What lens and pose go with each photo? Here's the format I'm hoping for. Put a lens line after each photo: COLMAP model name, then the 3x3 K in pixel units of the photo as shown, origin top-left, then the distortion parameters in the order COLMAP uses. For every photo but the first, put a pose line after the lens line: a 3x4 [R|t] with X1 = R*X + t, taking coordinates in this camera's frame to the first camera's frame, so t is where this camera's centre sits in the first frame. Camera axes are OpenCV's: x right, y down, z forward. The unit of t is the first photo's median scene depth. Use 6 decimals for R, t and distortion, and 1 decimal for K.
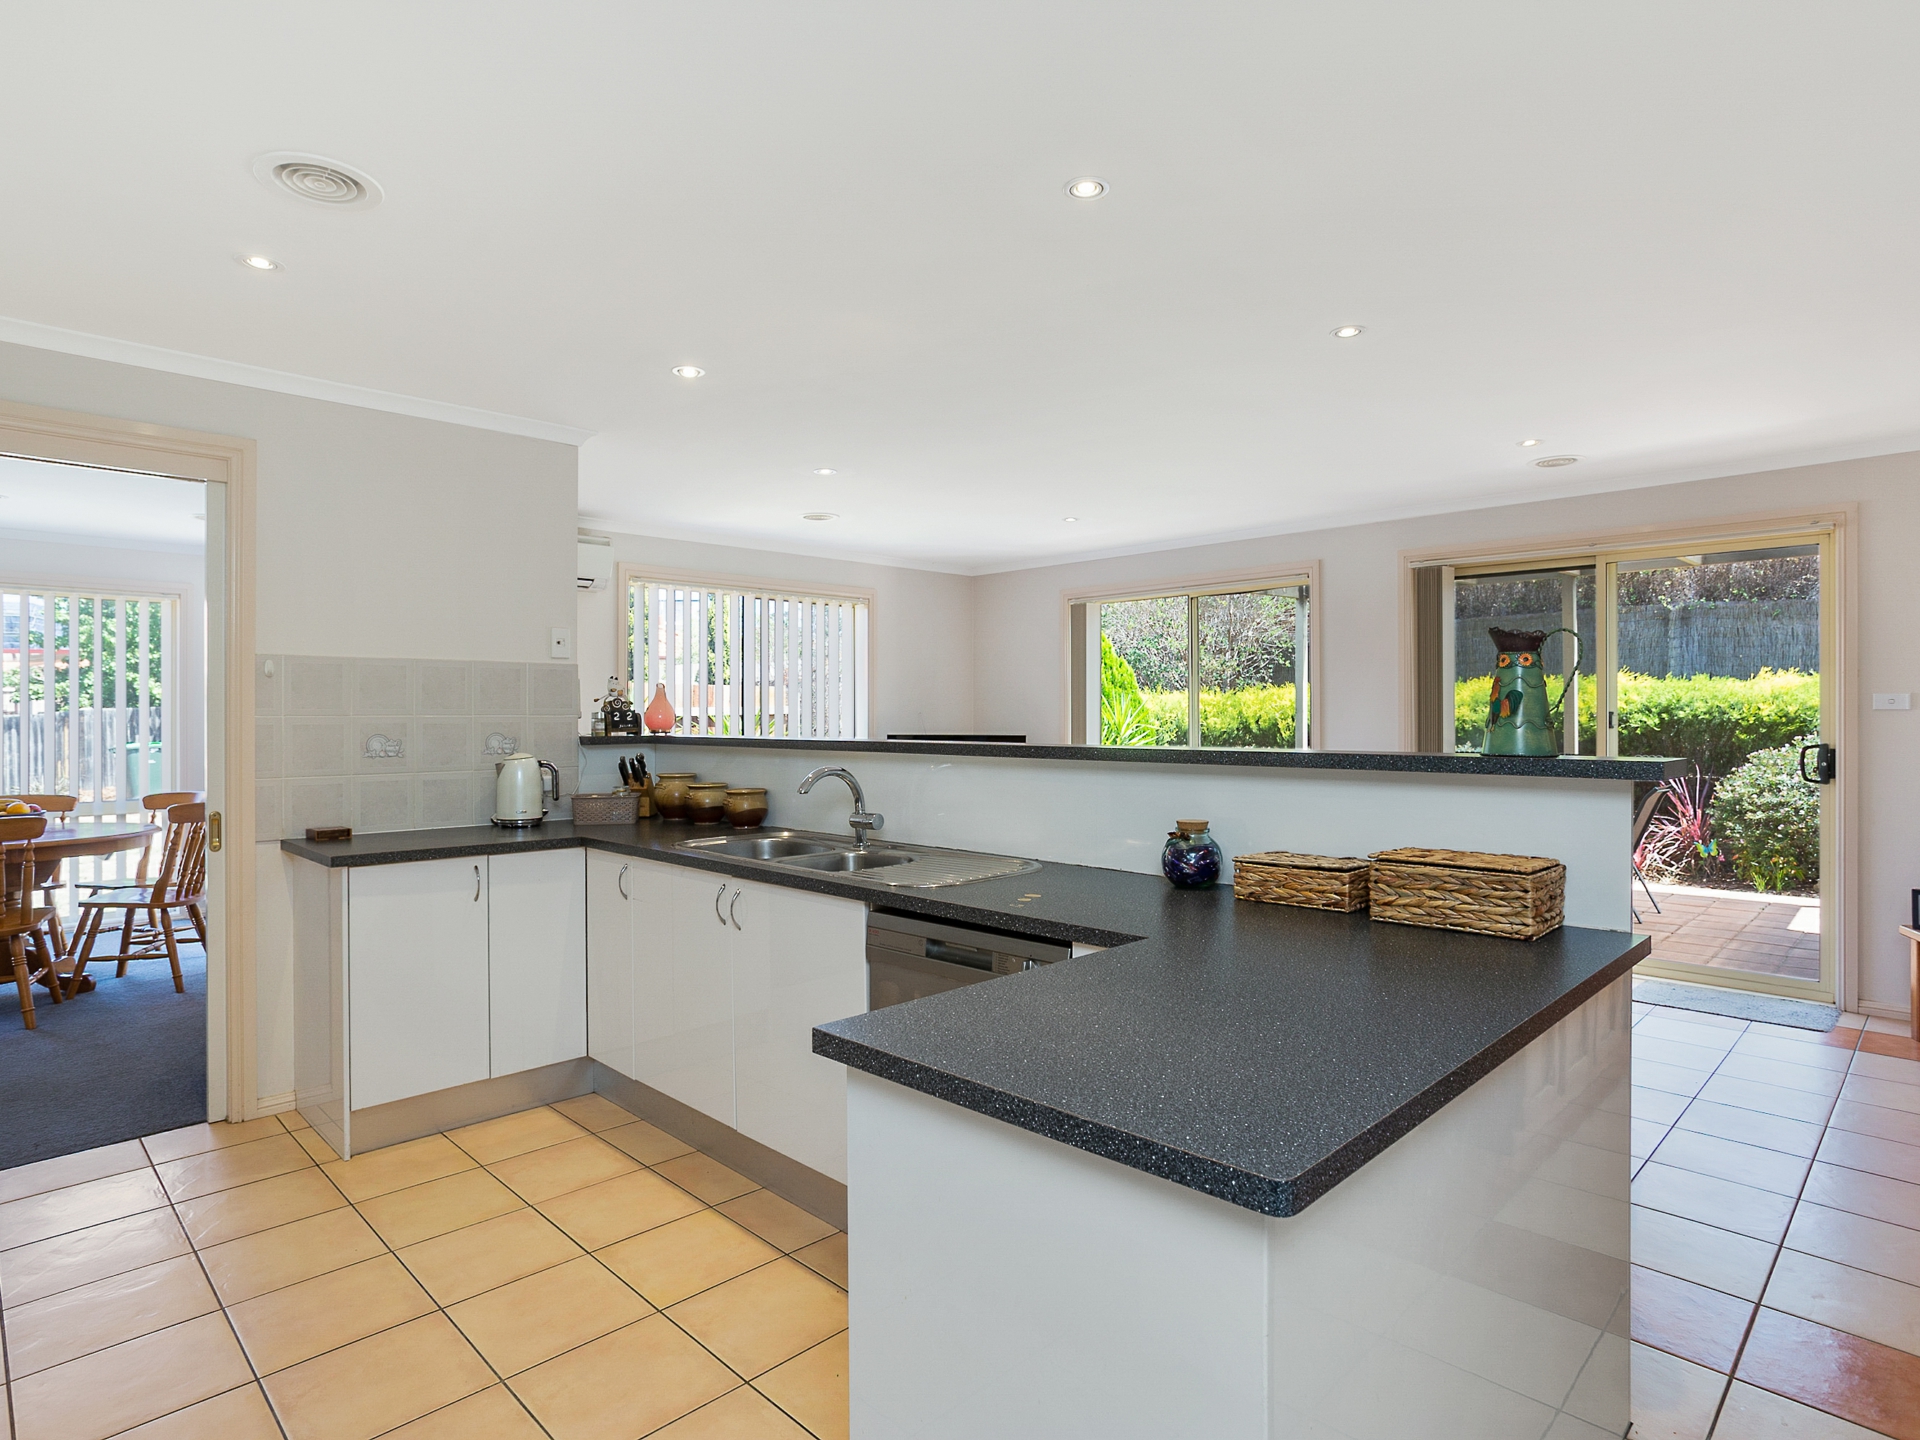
lens RADIAL K [[1049.4, 0, 952.8], [0, 1049.4, 726.8], [0, 0, 1]] dist [-0.031296, 0.008515]
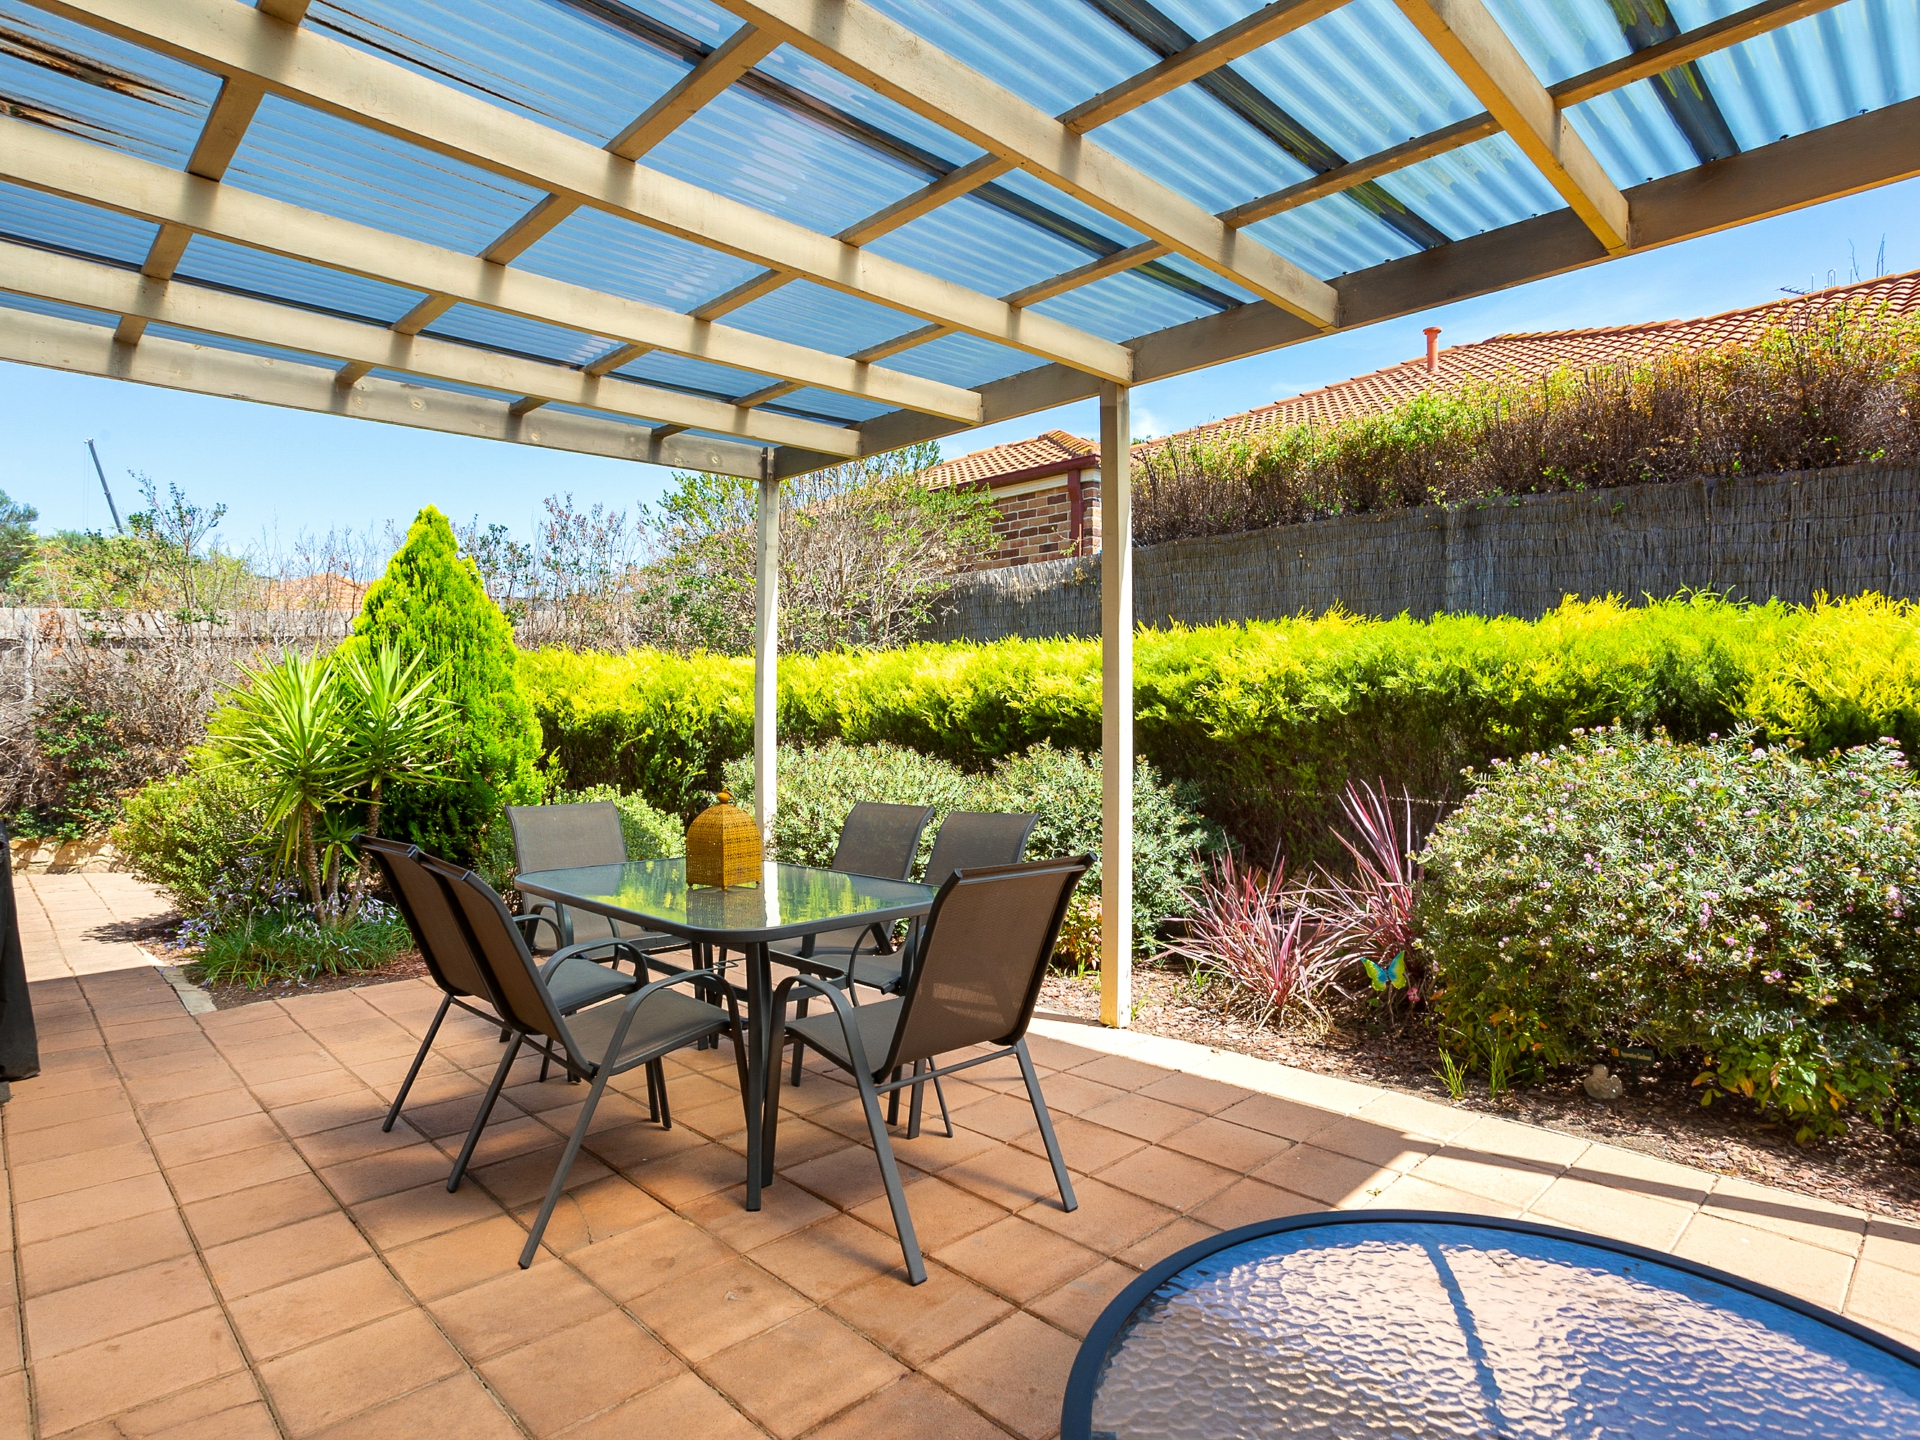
lens RADIAL K [[1049.4, 0, 963.4], [0, 1049.4, 714.6], [0, 0, 1]] dist [-0.031296, 0.008515]
pose [[0.999941, 0.009795, -0.004662, 0.515162], [-0.009849, 0.999883, -0.011695, 0.010956], [0.004547, 0.011740, 0.999921, 0.508231]]
